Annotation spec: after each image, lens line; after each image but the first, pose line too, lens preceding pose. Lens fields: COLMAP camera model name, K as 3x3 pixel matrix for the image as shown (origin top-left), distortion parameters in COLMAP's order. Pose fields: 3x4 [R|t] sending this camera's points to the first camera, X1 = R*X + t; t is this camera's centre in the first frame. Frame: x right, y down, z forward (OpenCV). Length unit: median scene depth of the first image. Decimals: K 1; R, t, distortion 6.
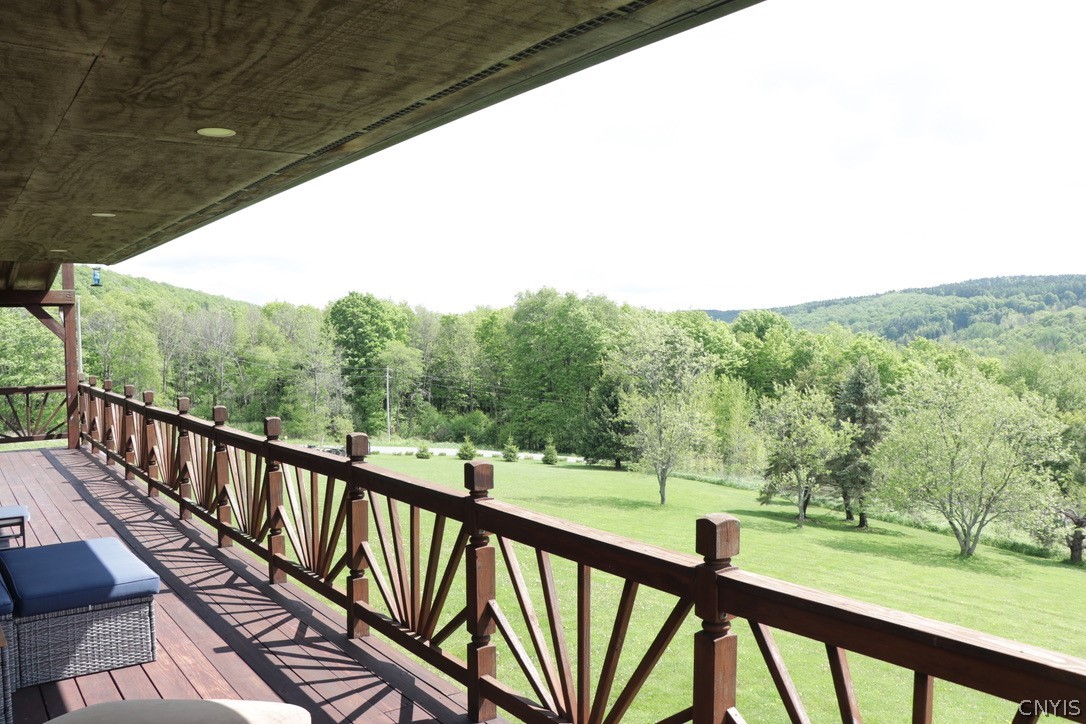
lens RADIAL K [[898.1, 0, 542.9], [0, 898.1, 378.7], [0, 0, 1]] dist [-0.171466, 0.135210]
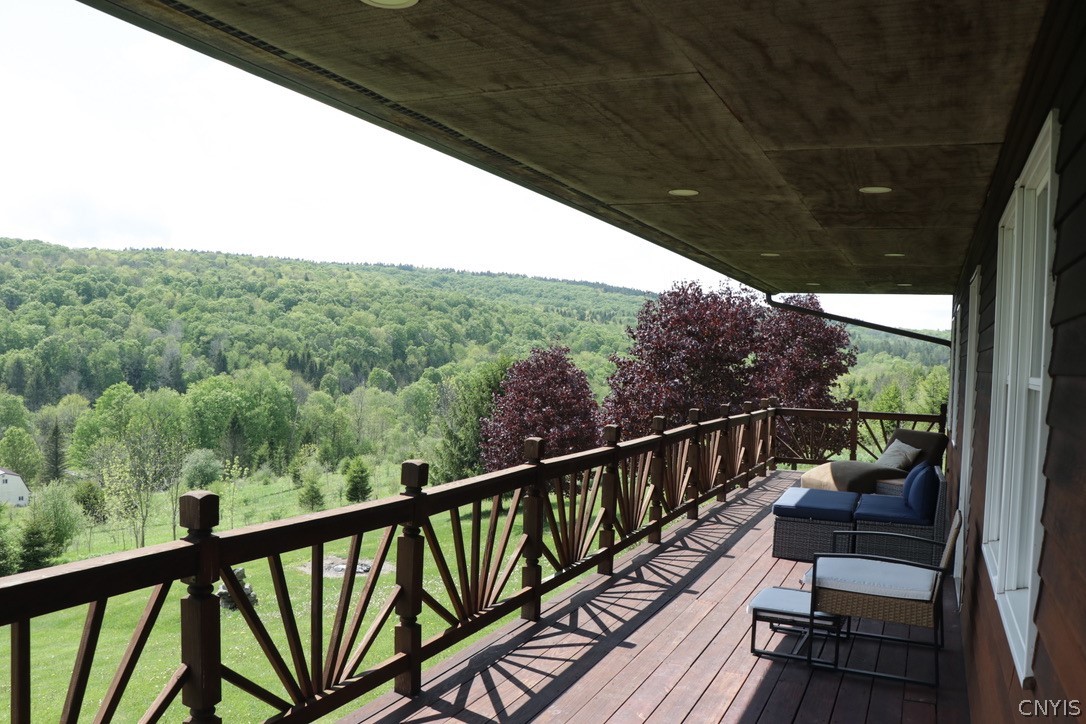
lens RADIAL K [[898.1, 0, 542.9], [0, 898.1, 378.7], [0, 0, 1]] dist [-0.171466, 0.135210]
pose [[-0.496334, -0.107992, 0.861389, -1.143612], [-0.063729, 0.994088, 0.087908, -0.116588], [-0.865789, -0.011264, -0.500282, 1.511864]]
